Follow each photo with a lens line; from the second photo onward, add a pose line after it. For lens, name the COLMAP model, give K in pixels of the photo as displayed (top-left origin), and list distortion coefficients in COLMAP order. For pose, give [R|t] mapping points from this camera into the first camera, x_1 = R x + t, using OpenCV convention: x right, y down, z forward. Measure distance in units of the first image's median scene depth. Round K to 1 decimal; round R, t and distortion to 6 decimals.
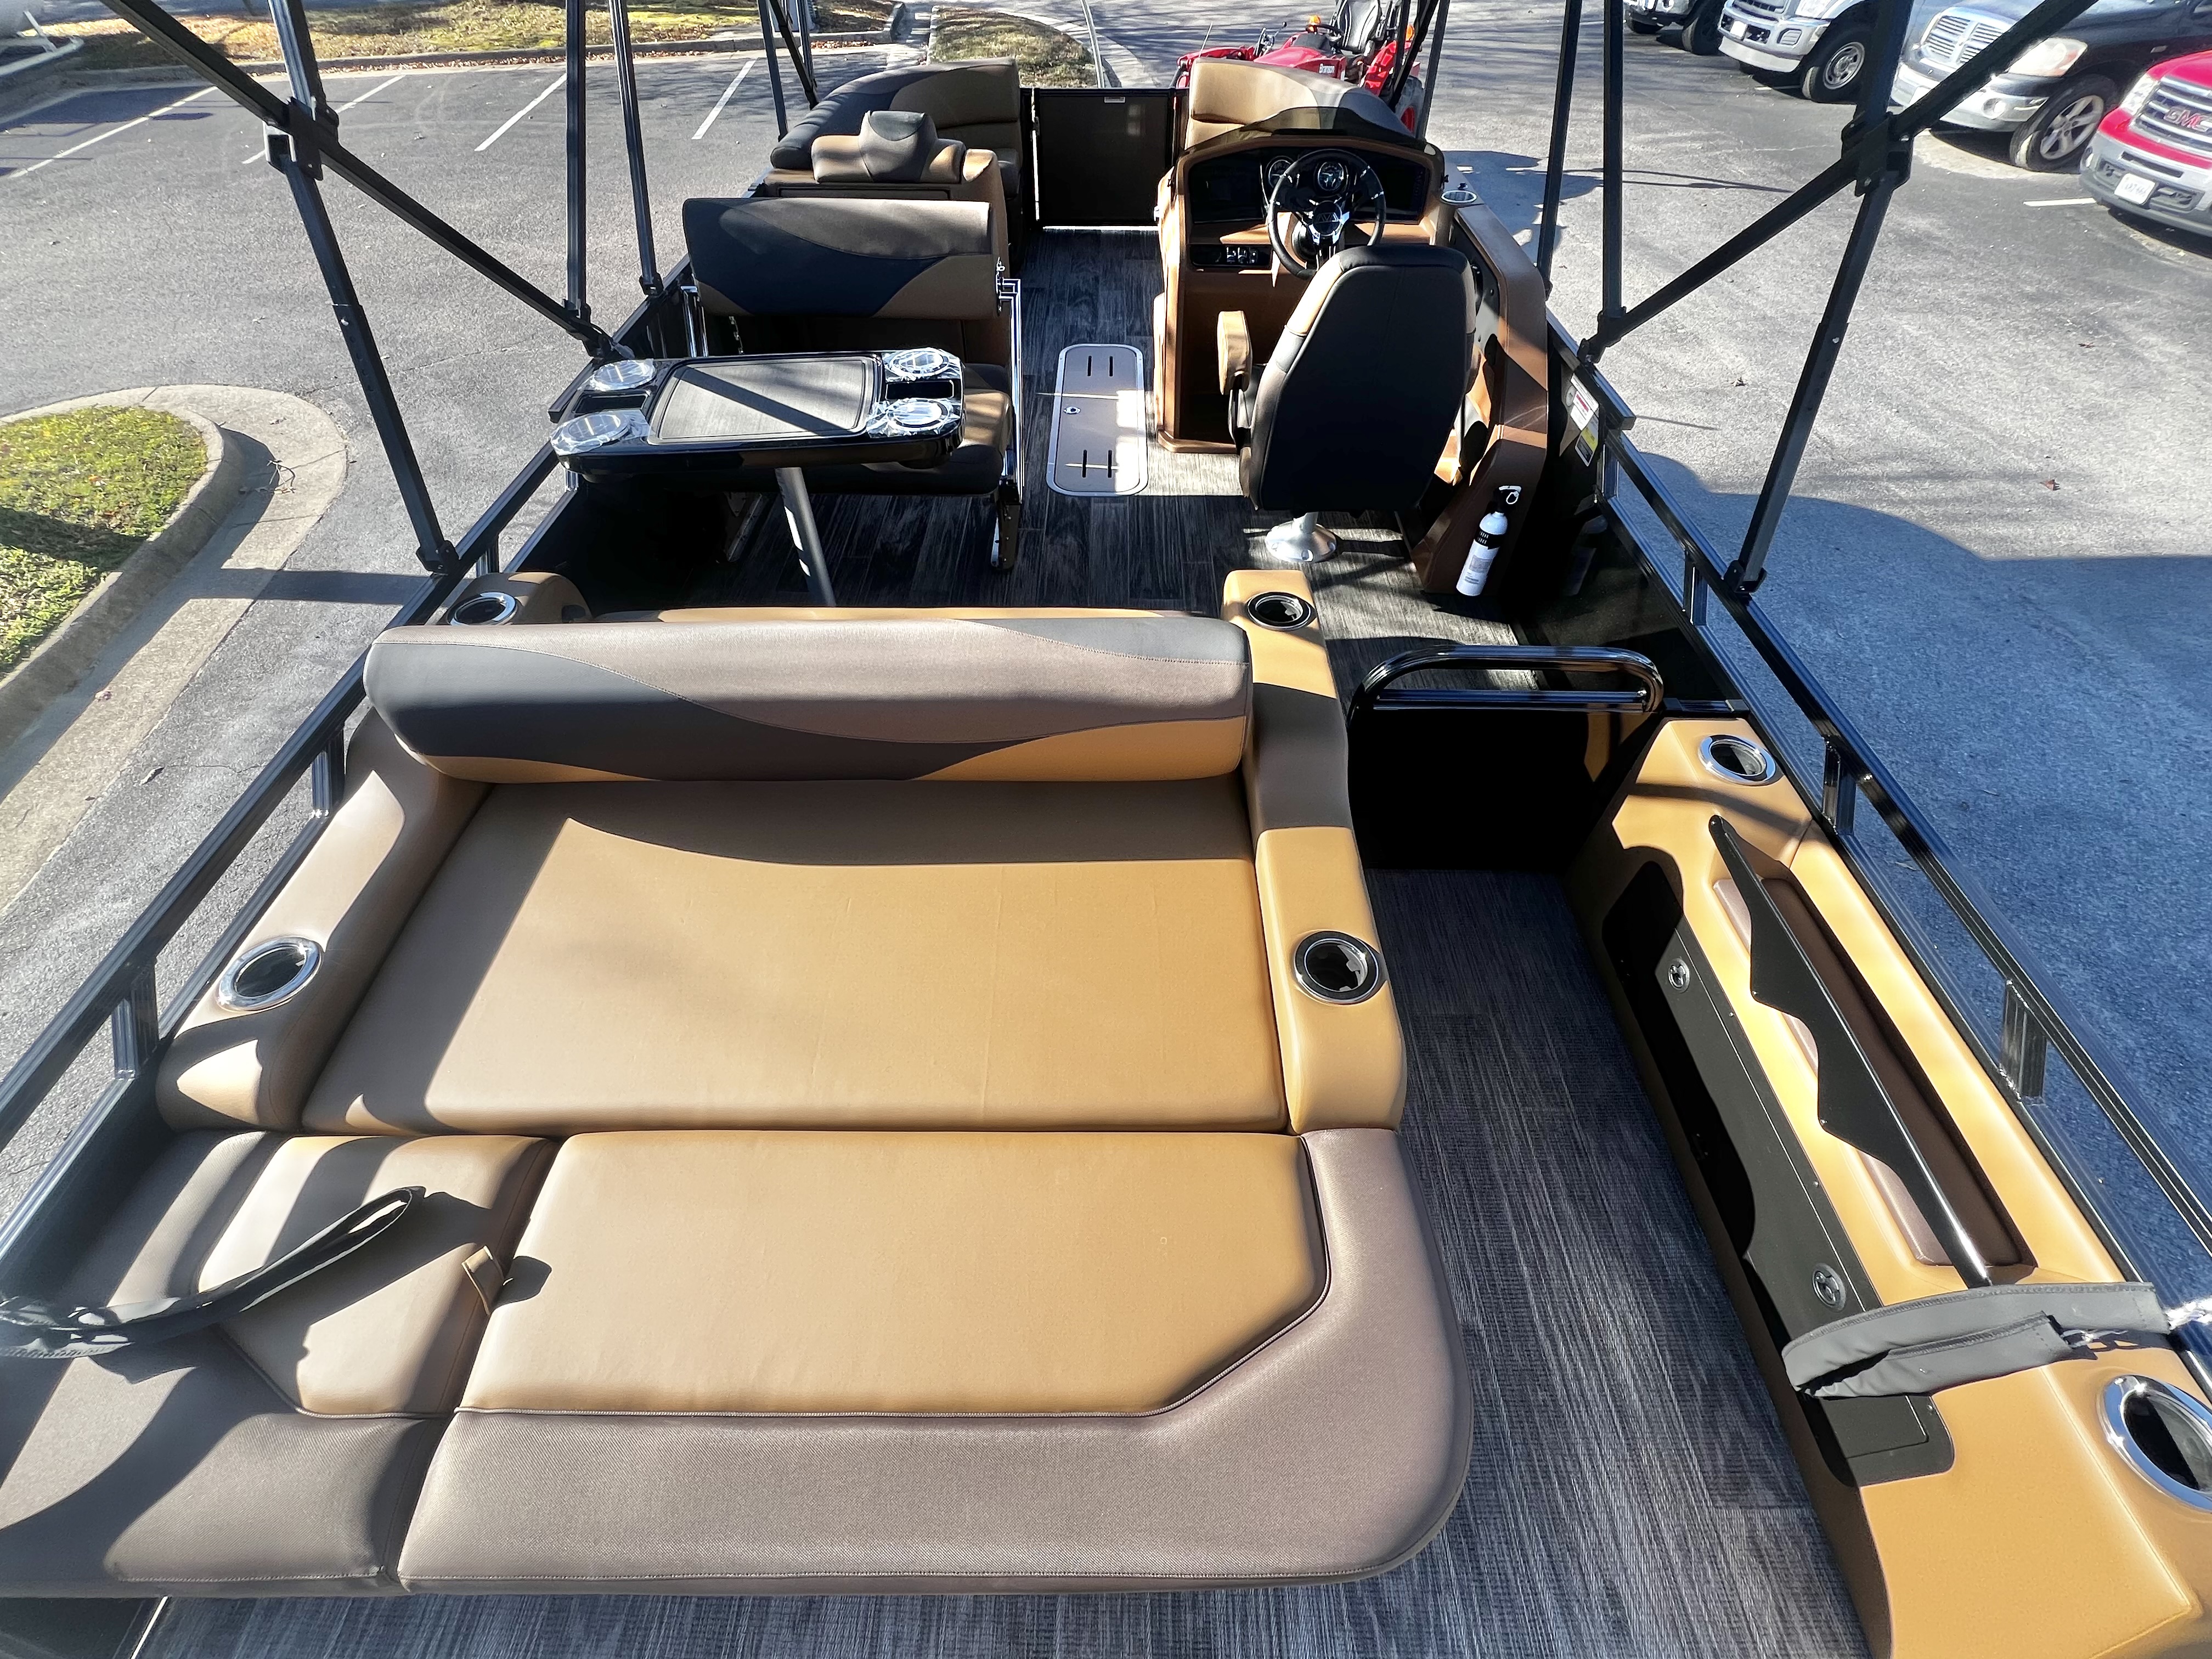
lens RADIAL K [[903.6, 0, 1097.6], [0, 903.6, 826.4], [0, 0, 1]] dist [-0.001816, 0.000202]
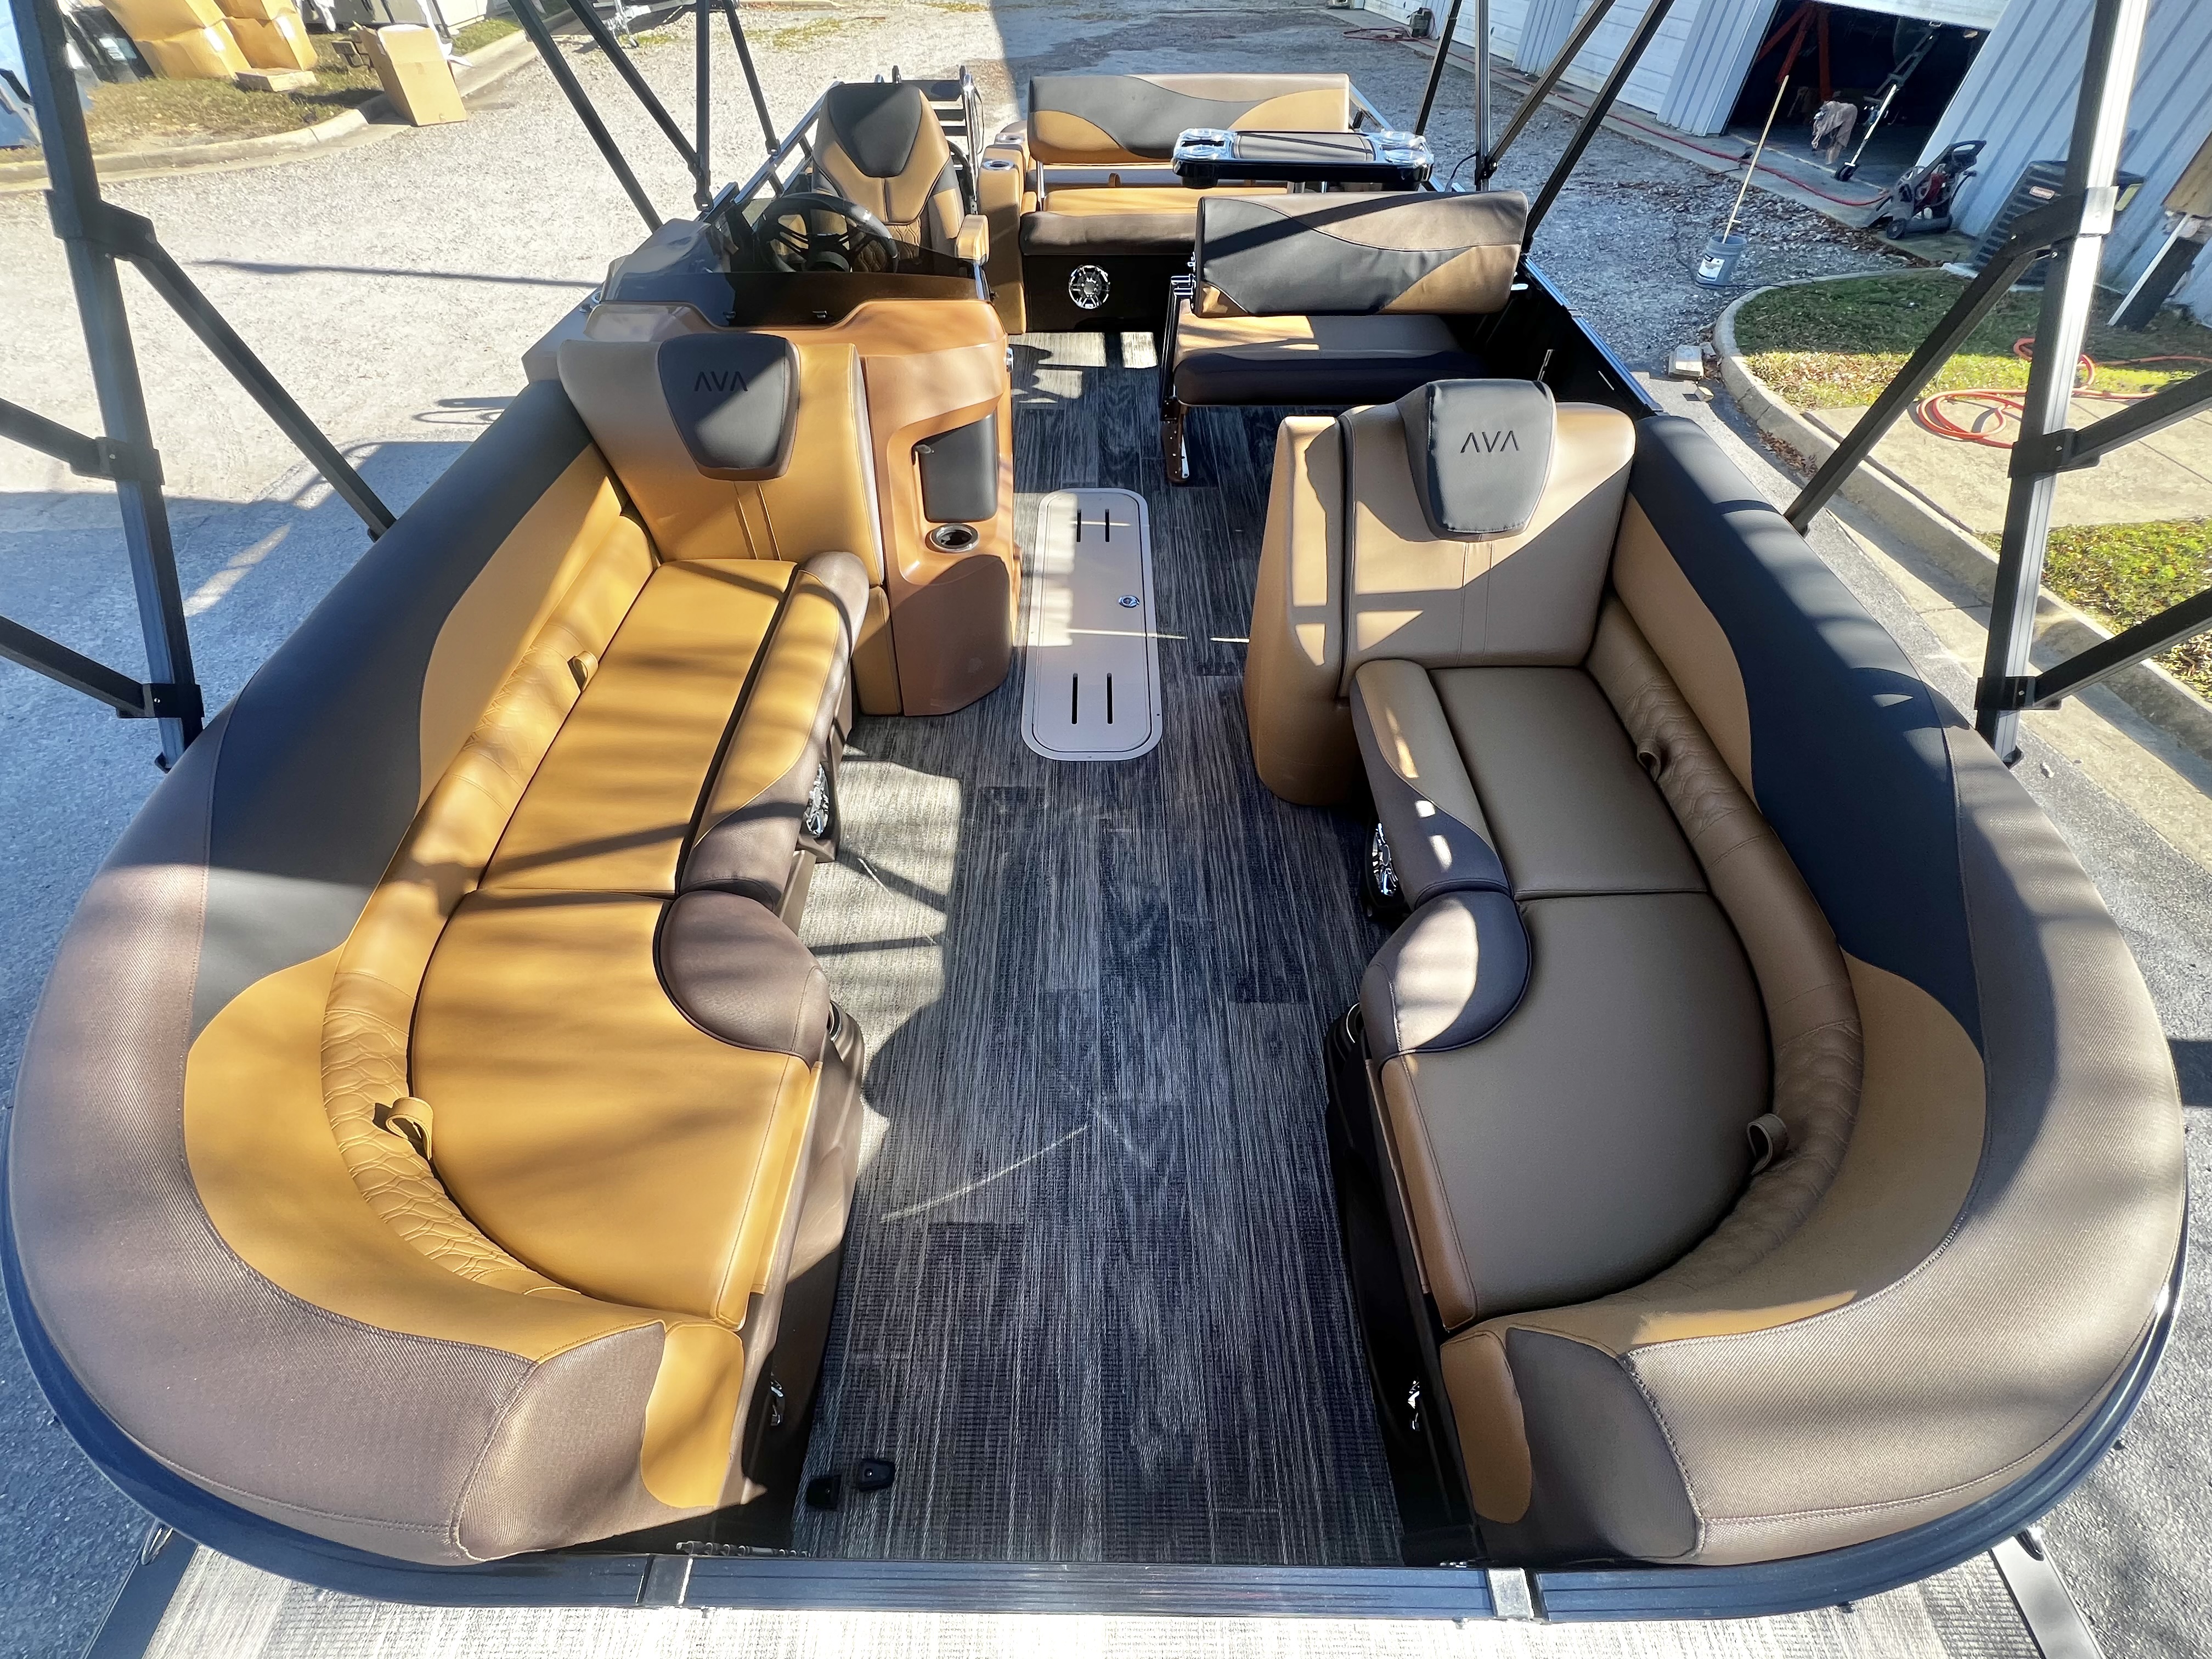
lens RADIAL K [[903.6, 0, 1097.5], [0, 903.6, 828.9], [0, 0, 1]] dist [-0.001816, 0.000202]
pose [[-0.999878, 0.011178, -0.010952, 0.022900], [-0.012423, -0.141385, 0.989877, -3.487133], [0.009516, 0.989892, 0.141506, 3.080385]]
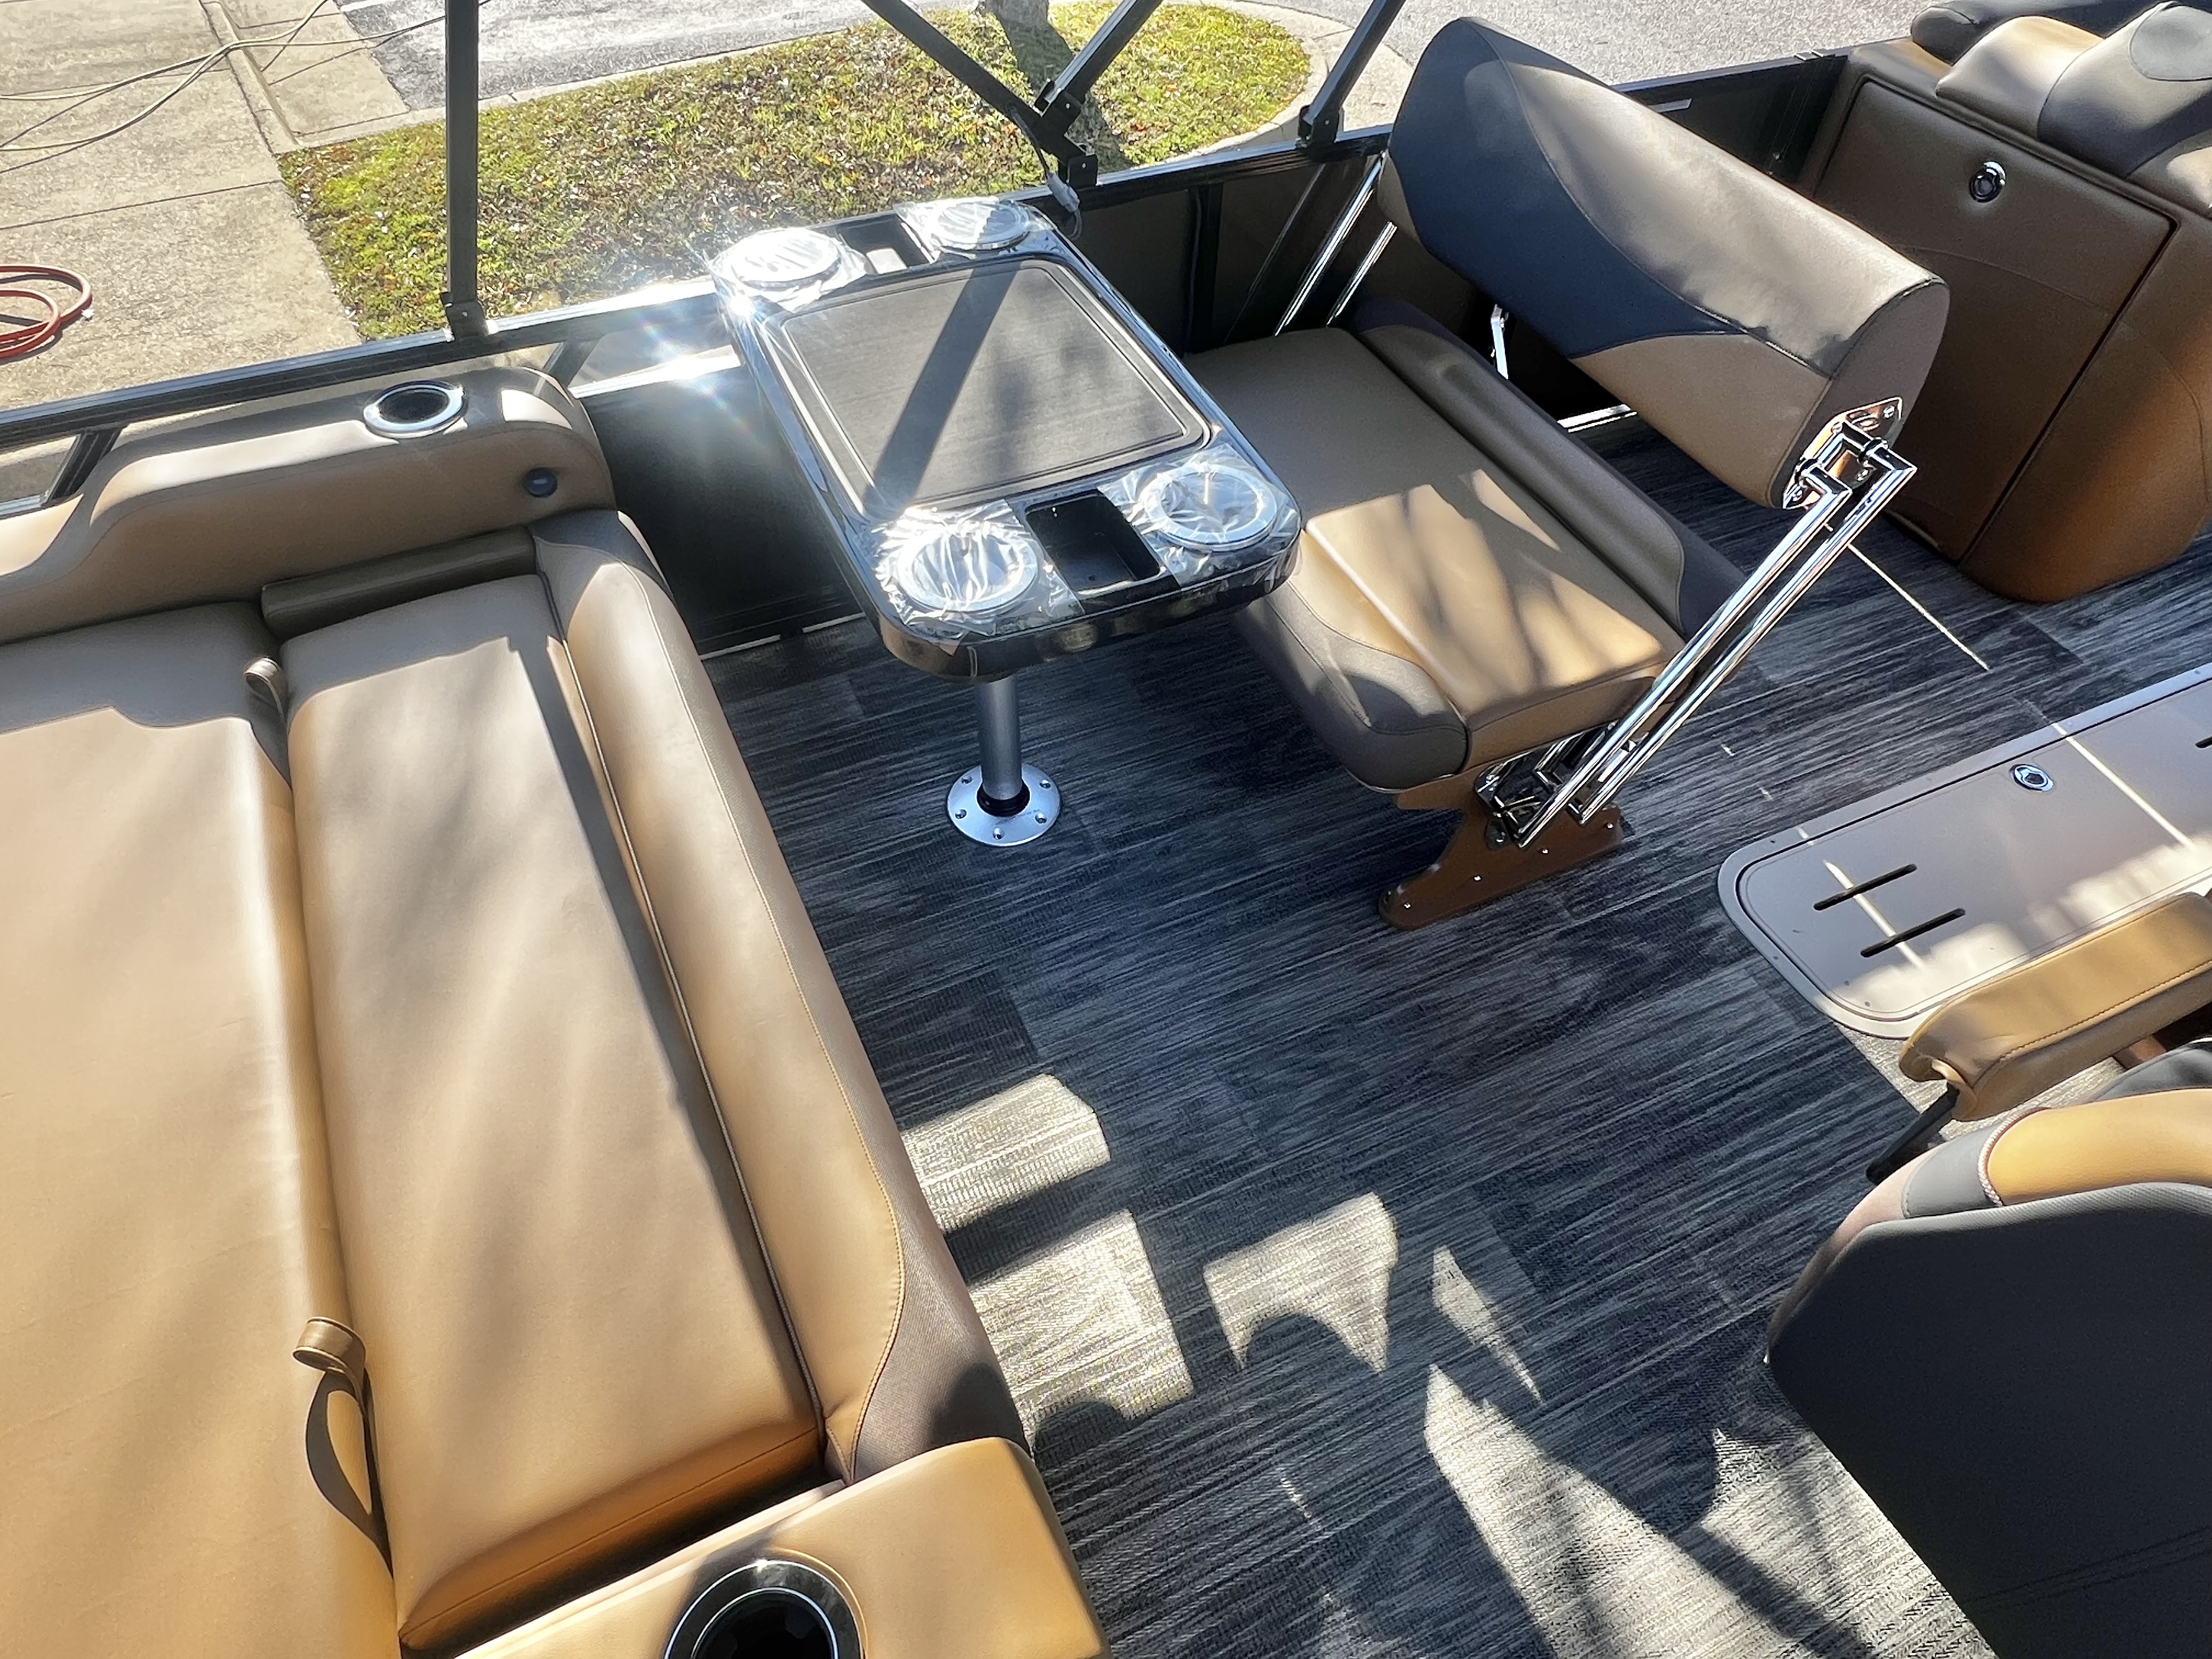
lens RADIAL K [[1315.4, 0, 1102.7], [0, 1315.4, 832.9], [0, 0, 1]] dist [-0.002883, 0.001811]
pose [[0.431374, 0.684229, -0.588003, 0.448479], [-0.694406, 0.667906, 0.267773, -0.887222], [0.575948, 0.292803, 0.763250, 0.890793]]
